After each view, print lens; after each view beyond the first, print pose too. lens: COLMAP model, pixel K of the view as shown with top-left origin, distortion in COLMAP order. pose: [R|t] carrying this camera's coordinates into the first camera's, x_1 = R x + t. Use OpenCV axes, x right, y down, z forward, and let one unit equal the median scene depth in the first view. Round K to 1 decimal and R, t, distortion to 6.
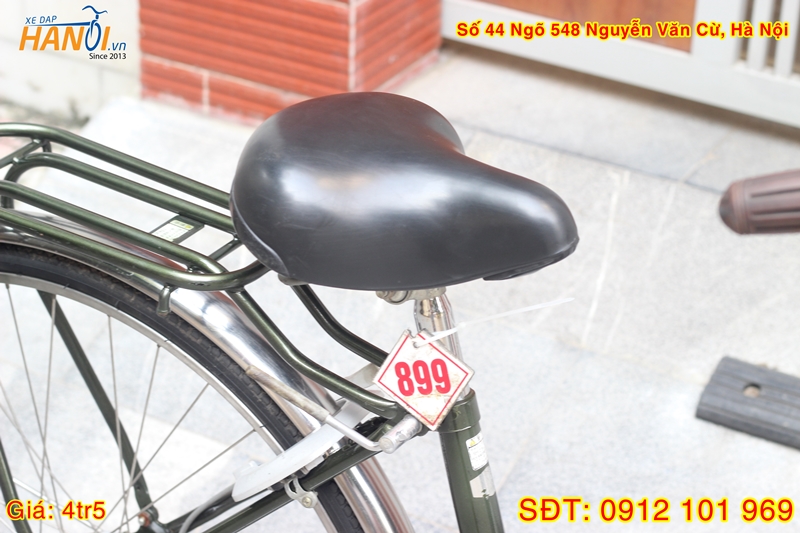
lens RADIAL K [[2004.6, 0, 400.0], [0, 2004.6, 266.5], [0, 0, 1]] dist [-0.054576, -0.370421]
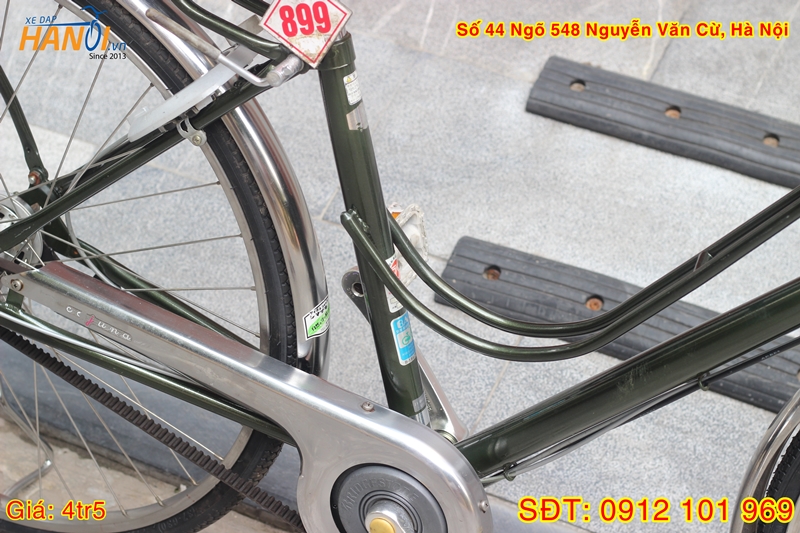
lens RADIAL K [[2004.6, 0, 400.0], [0, 2004.6, 266.5], [0, 0, 1]] dist [-0.054576, -0.370421]
pose [[0.994718, -0.011074, 0.102043, -0.032684], [0.000800, 0.994969, 0.100175, 0.051310], [-0.102639, -0.099565, 0.989723, -0.078516]]
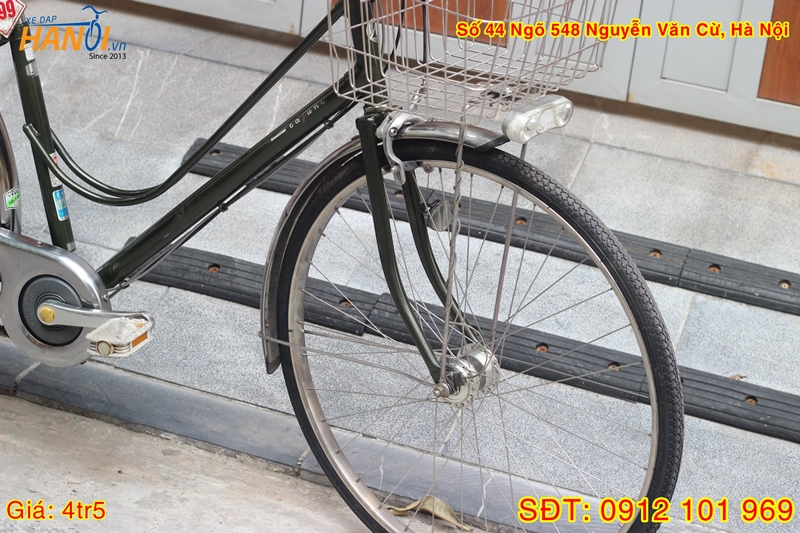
lens RADIAL K [[2004.6, 0, 400.0], [0, 2004.6, 266.5], [0, 0, 1]] dist [-0.054576, -0.370421]
pose [[0.983900, 0.006771, 0.178591, 0.031124], [0.012982, 0.993934, -0.109207, 0.343839], [-0.178247, 0.109767, 0.977844, -0.653605]]
